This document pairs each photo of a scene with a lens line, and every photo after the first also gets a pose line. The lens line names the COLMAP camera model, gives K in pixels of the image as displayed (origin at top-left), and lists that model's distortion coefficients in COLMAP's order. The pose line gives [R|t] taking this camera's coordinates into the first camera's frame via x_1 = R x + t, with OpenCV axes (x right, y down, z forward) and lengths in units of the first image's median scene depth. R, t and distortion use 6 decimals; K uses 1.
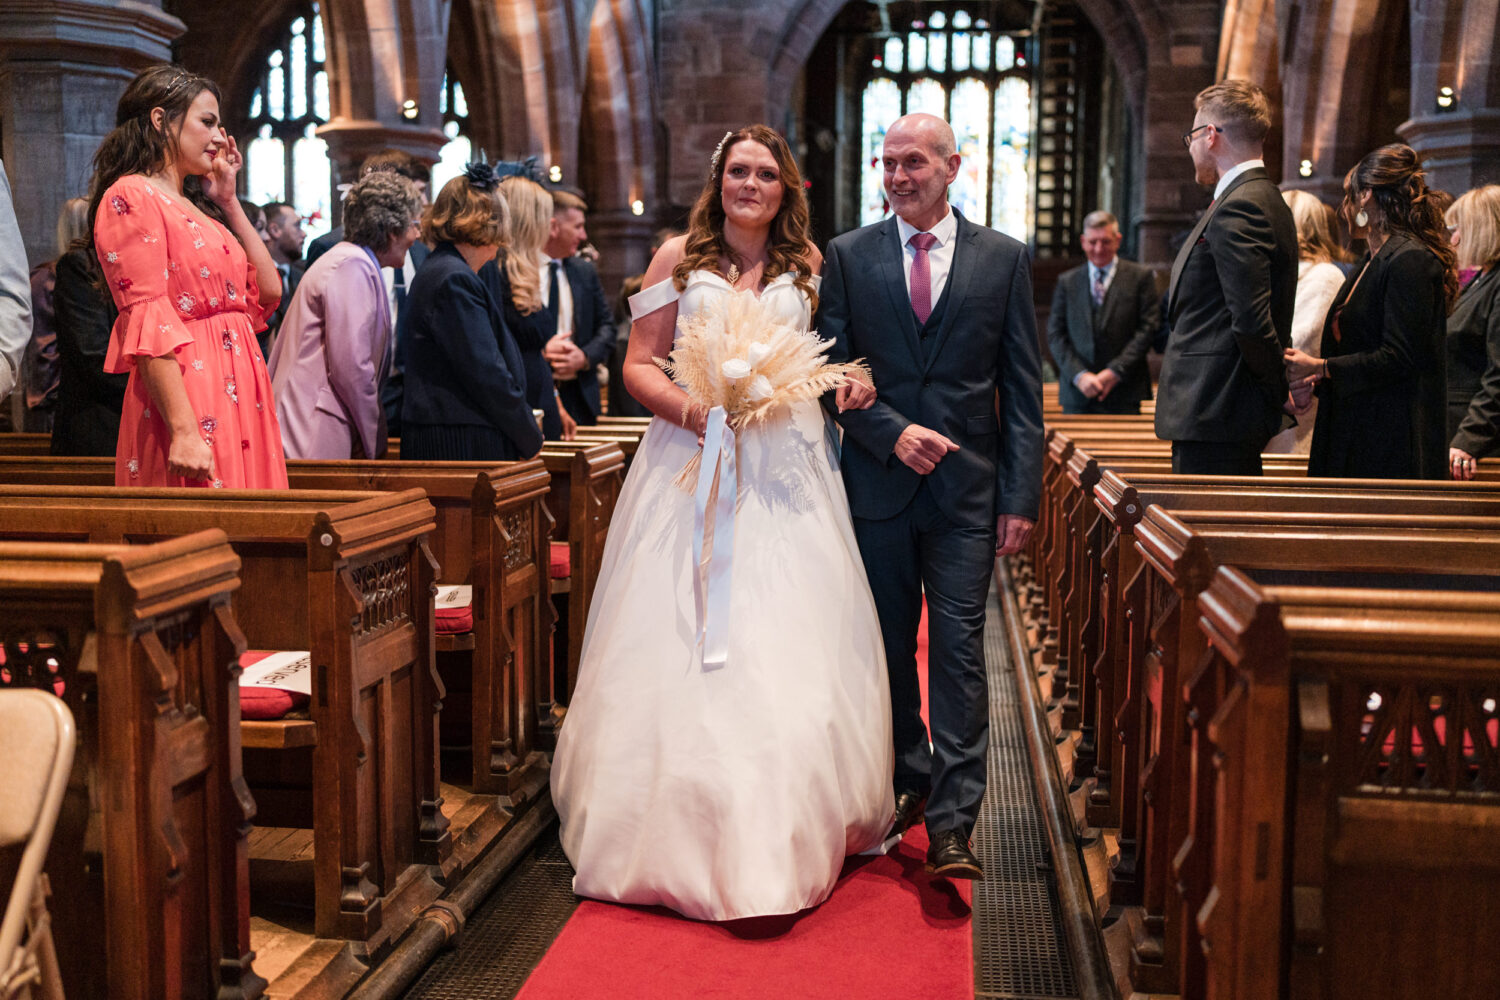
lens RADIAL K [[1504.4, 0, 748.3], [0, 1504.4, 452.5], [0, 0, 1]] dist [-0.074714, 0.238750]
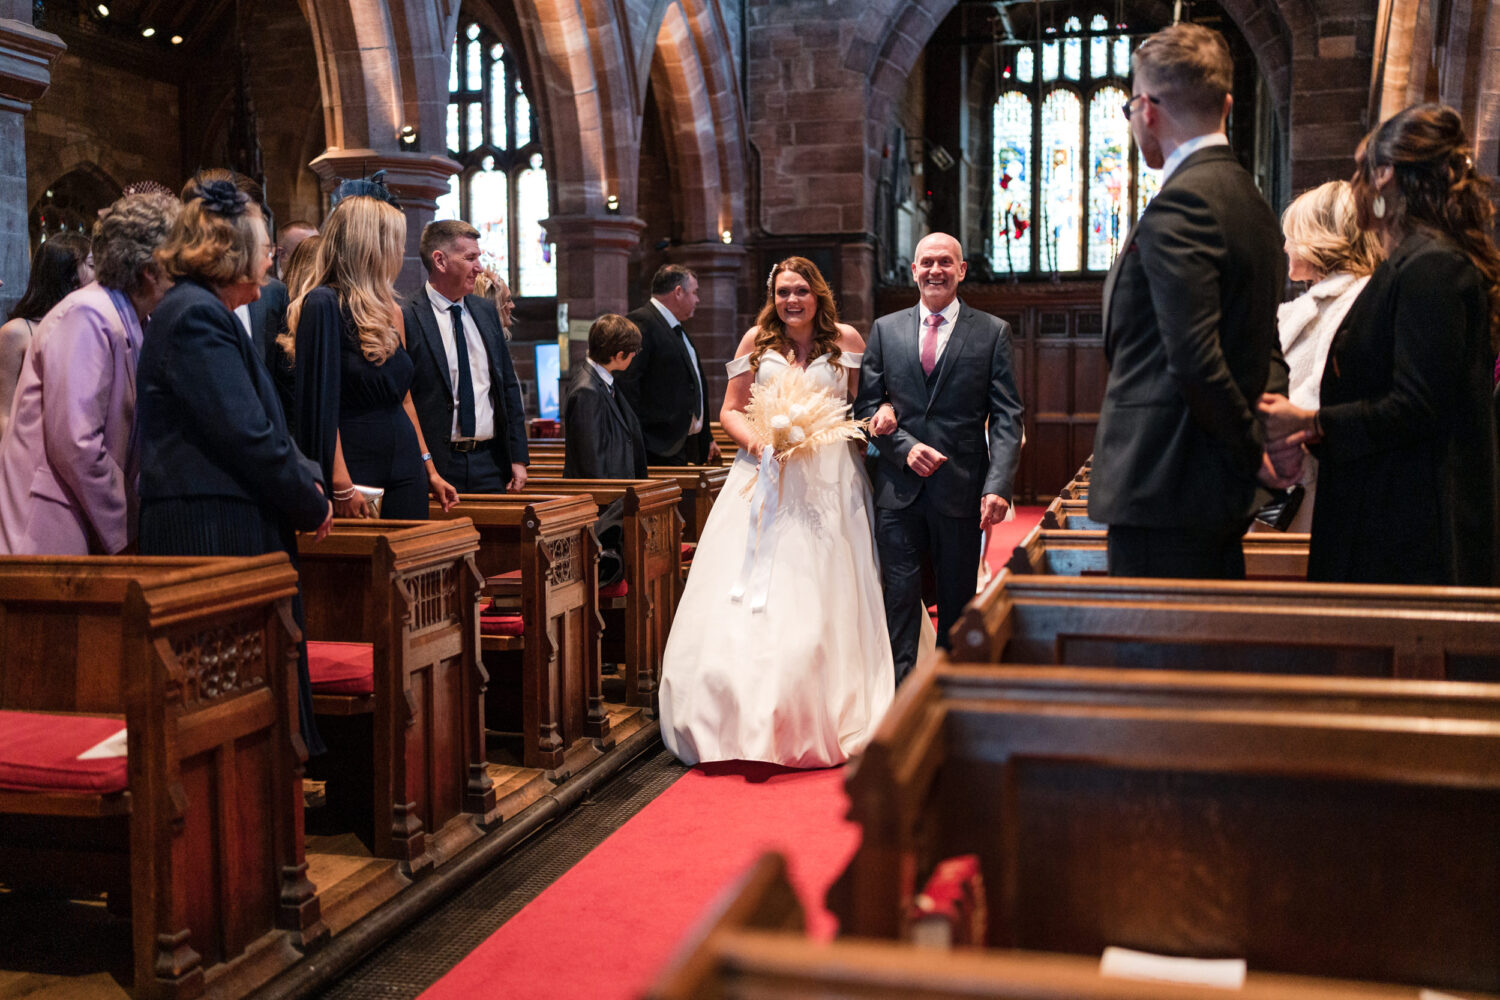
lens RADIAL K [[1504.7, 0, 750.0], [0, 1504.7, 500.0], [0, 0, 1]] dist [-0.013334, 0.037459]
pose [[0.992746, -0.011038, -0.119723, 0.065575], [0.012268, 0.999879, 0.009545, -0.009471], [0.119603, -0.010944, 0.992761, 0.083373]]
